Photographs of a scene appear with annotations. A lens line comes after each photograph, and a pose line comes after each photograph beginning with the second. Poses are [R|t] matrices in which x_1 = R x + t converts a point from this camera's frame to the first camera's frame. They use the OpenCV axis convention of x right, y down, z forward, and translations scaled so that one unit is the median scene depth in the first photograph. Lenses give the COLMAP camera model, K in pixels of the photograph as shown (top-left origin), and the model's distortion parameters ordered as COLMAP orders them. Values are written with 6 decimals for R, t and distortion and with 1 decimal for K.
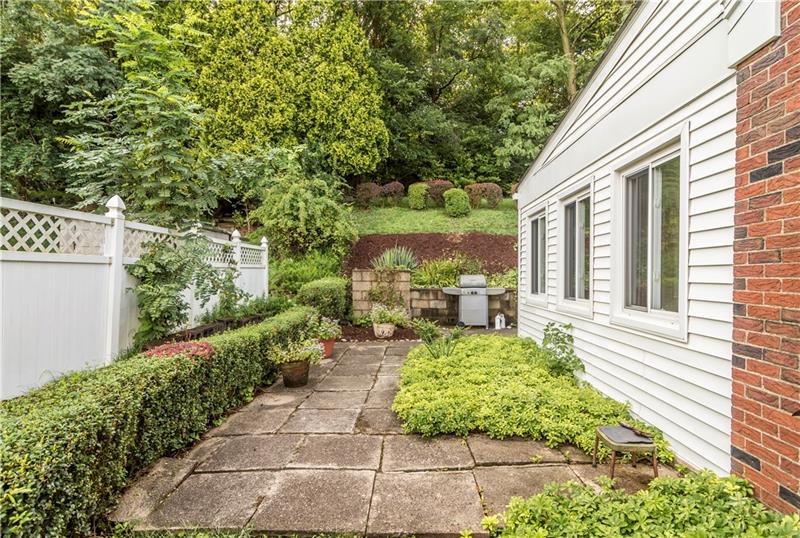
lens RADIAL K [[428.6, 0, 400.0], [0, 428.6, 269.0], [0, 0, 1]] dist [0.000074, -0.000008]
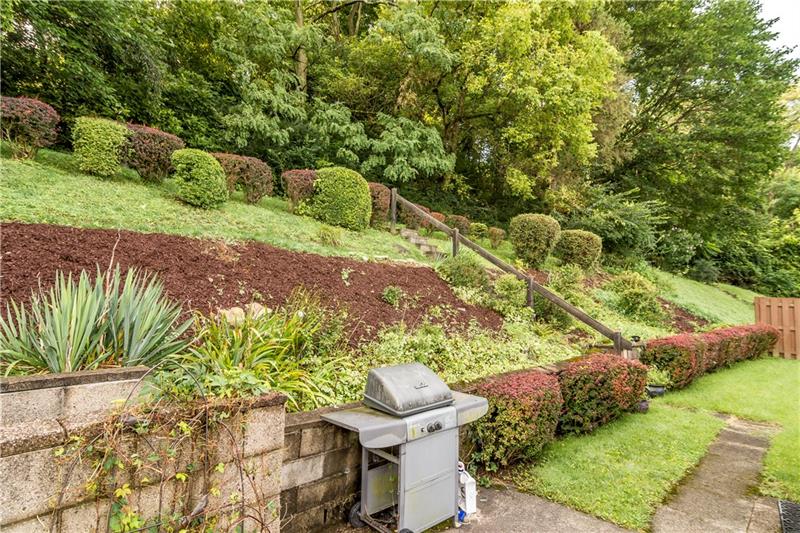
lens RADIAL K [[426.7, 0, 400.0], [0, 426.7, 266.5], [0, 0, 1]] dist [0.003500, 0.001114]
pose [[0.686963, 0.060277, 0.724188, -0.058634], [-0.027838, 0.998005, -0.056661, -0.030897], [-0.726159, 0.018764, 0.687270, 0.479807]]
